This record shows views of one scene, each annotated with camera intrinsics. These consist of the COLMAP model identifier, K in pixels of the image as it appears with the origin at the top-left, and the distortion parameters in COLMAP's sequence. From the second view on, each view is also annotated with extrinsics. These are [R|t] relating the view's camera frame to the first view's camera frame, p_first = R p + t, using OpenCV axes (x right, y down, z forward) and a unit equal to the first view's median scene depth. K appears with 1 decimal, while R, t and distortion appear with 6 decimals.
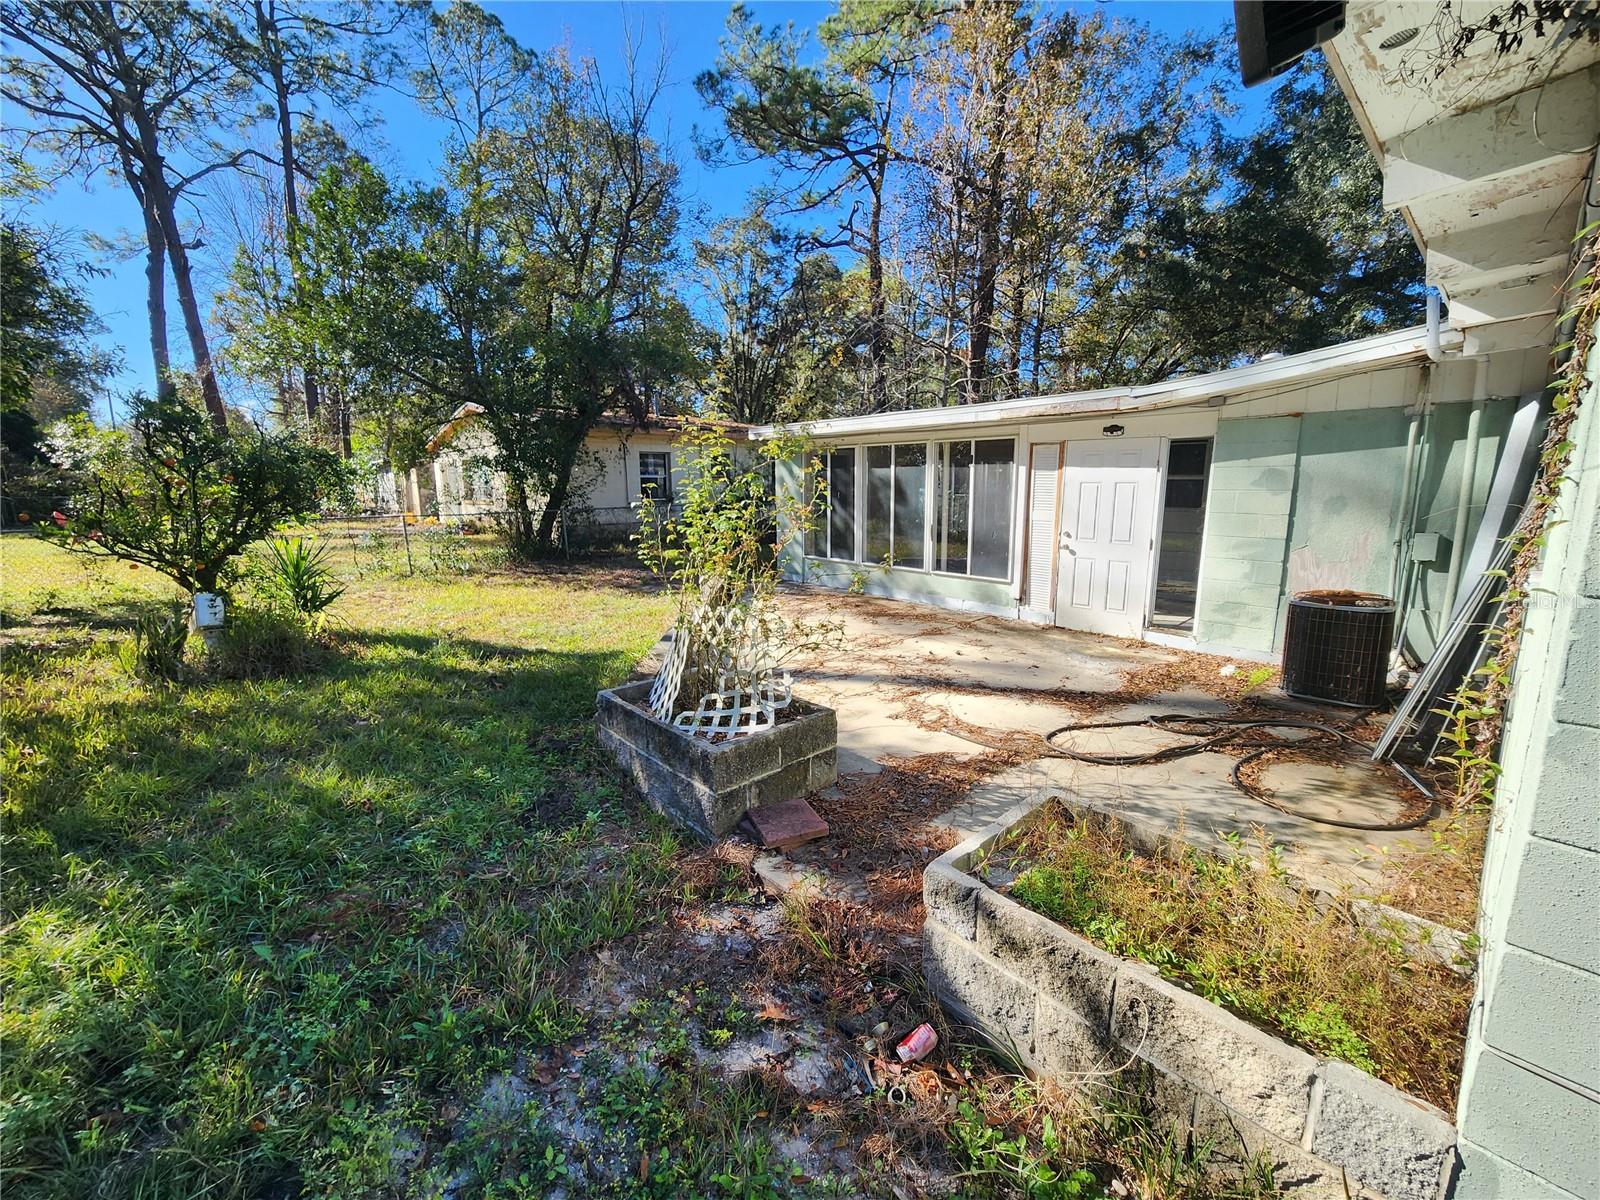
lens RADIAL K [[652.1, 0, 800.0], [0, 652.1, 600.0], [0, 0, 1]] dist [0.009456, 0.000246]
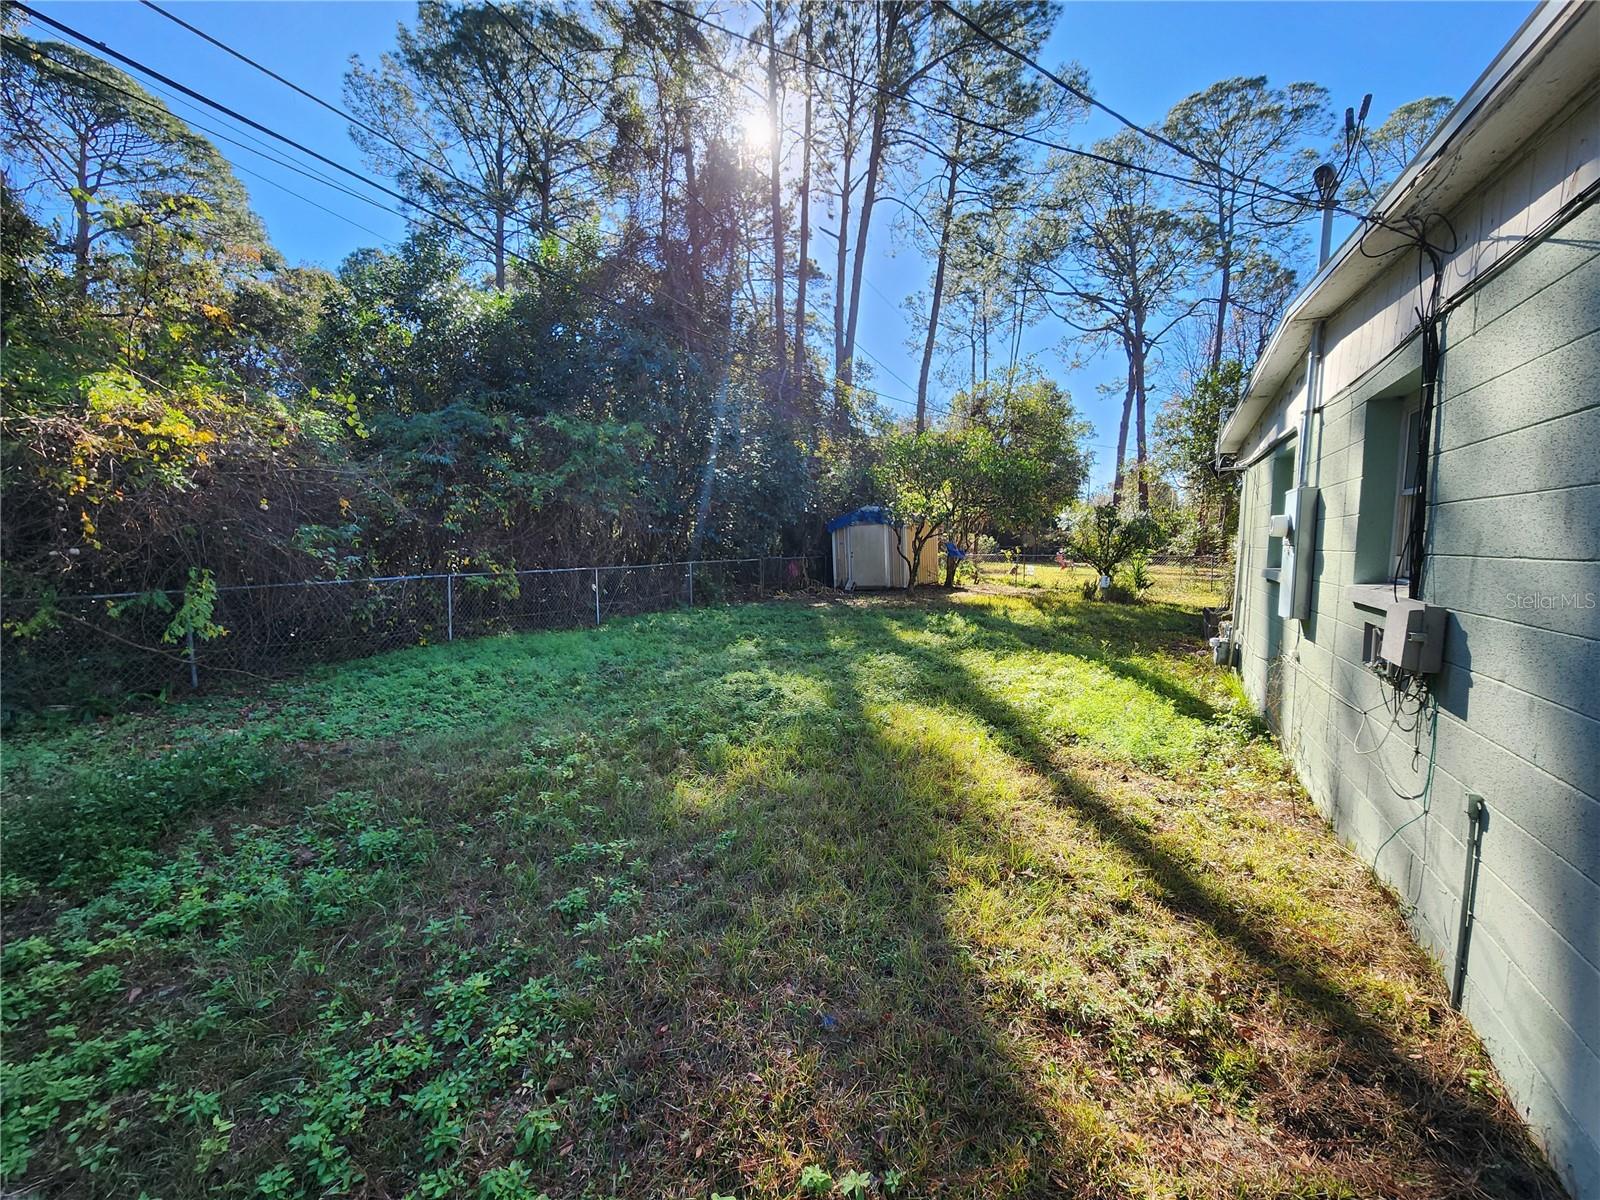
lens RADIAL K [[652.1, 0, 800.0], [0, 652.1, 600.0], [0, 0, 1]] dist [0.009456, 0.000246]
pose [[0.359569, 0.083770, -0.929351, 0.218284], [-0.161625, 0.986499, 0.026388, 0.042307], [0.919014, 0.140718, 0.368254, -0.213849]]
